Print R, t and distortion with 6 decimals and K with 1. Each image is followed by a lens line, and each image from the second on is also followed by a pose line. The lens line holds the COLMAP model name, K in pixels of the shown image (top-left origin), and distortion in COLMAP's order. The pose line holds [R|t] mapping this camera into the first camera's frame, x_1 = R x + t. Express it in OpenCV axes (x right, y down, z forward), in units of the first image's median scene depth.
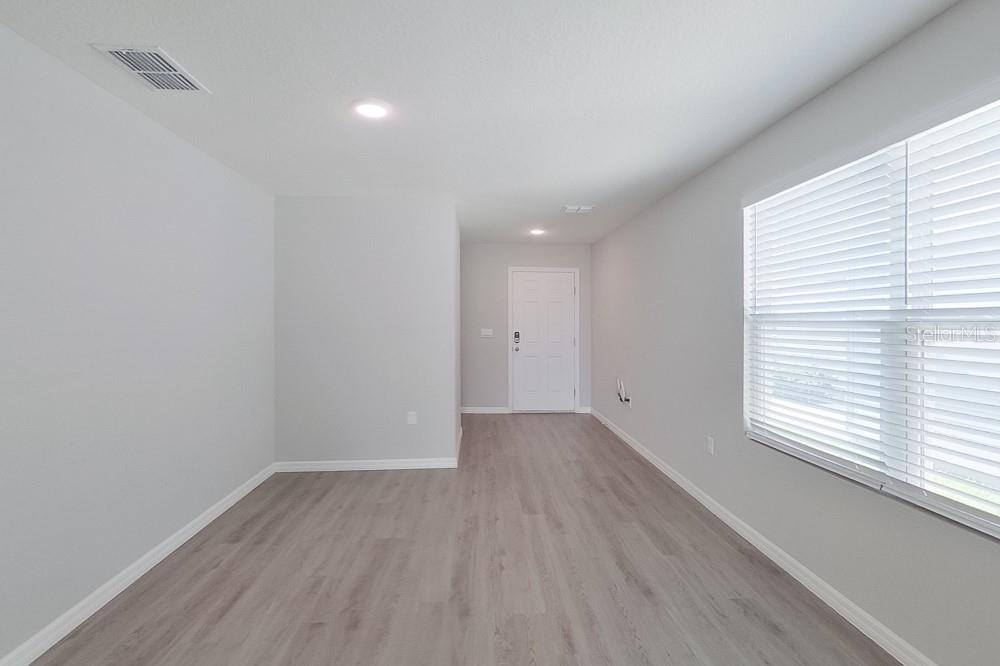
lens RADIAL K [[418.2, 0, 500.0], [0, 418.2, 333.0], [0, 0, 1]] dist [0.001863, 0.000113]
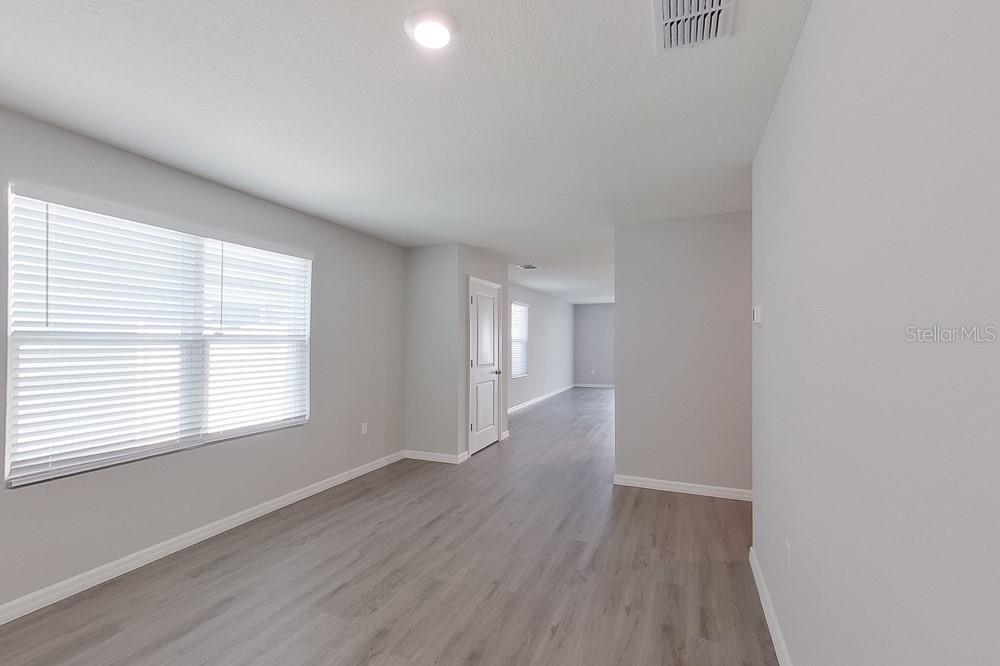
lens RADIAL K [[418.2, 0, 500.0], [0, 418.2, 333.0], [0, 0, 1]] dist [0.001863, 0.000113]
pose [[-0.888655, 0.018673, 0.458195, -0.787229], [0.021184, 0.999776, 0.000342, -0.029082], [-0.458086, 0.010011, -0.888851, 1.723762]]
